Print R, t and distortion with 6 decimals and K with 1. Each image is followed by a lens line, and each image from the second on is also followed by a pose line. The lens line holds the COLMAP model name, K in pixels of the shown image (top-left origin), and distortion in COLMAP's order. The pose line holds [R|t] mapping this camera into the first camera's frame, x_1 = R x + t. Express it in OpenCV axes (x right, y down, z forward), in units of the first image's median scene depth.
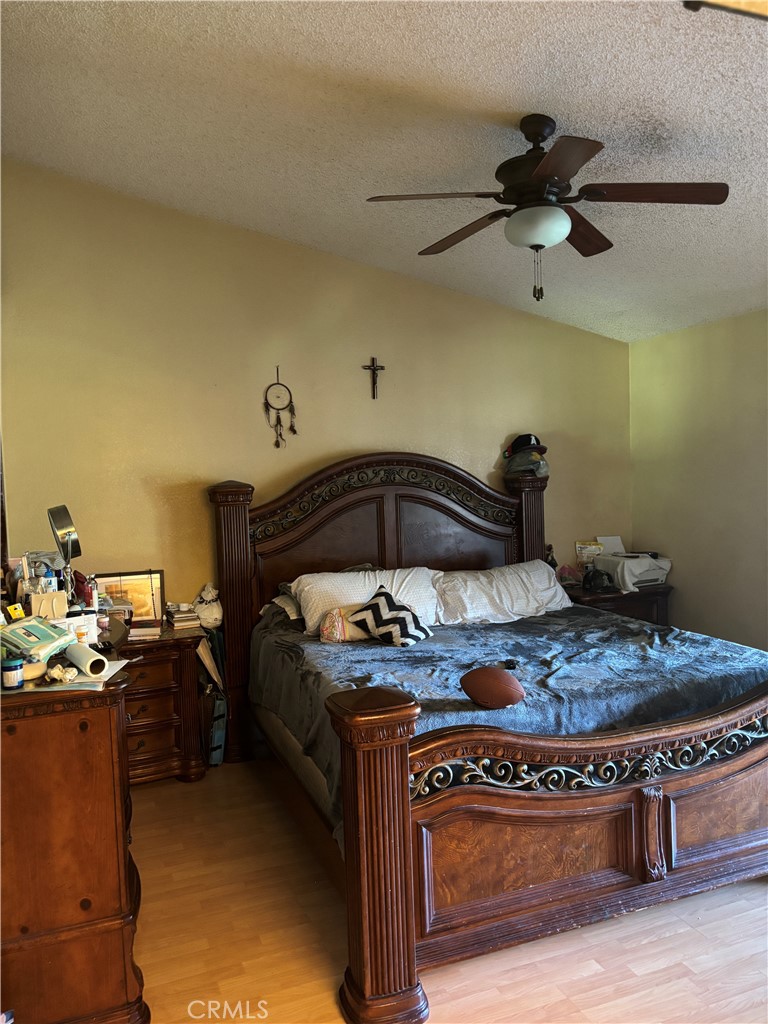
lens RADIAL K [[771.4, 0, 387.9], [0, 771.4, 512.4], [0, 0, 1]] dist [0.023504, -0.028989]
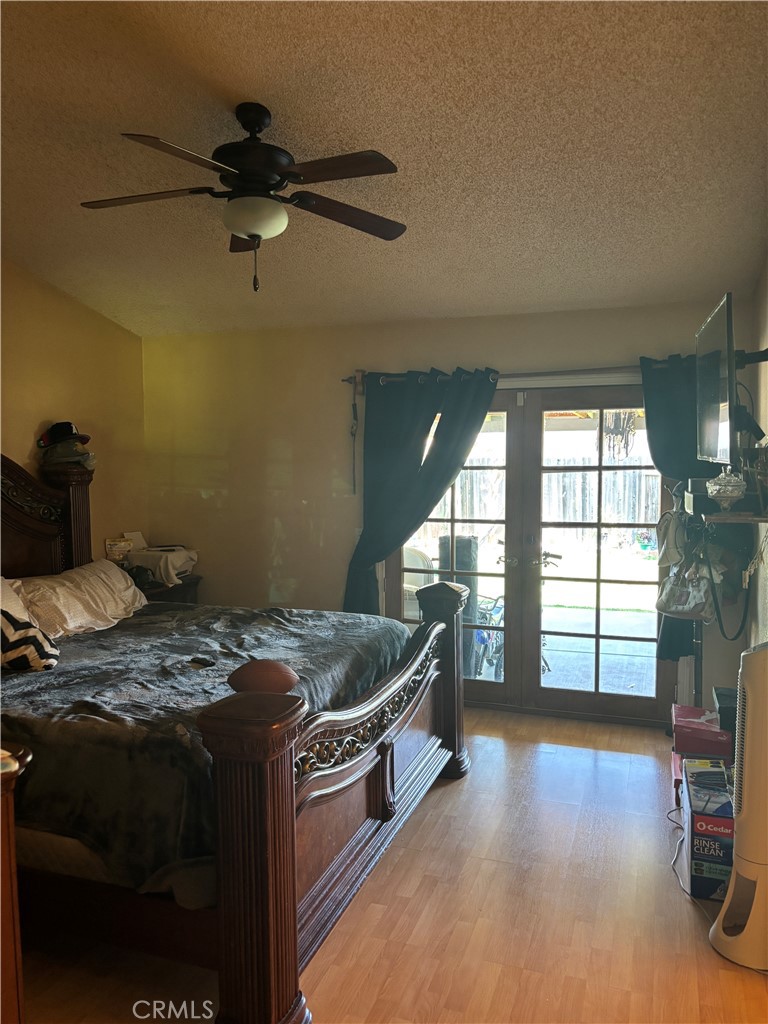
lens RADIAL K [[771.4, 0, 388.1], [0, 771.4, 511.5], [0, 0, 1]] dist [0.023504, -0.028989]
pose [[0.648564, -0.029004, 0.760607, -0.364384], [0.029979, 0.999472, 0.012550, 0.004086], [-0.760569, 0.014662, 0.649091, 0.173324]]
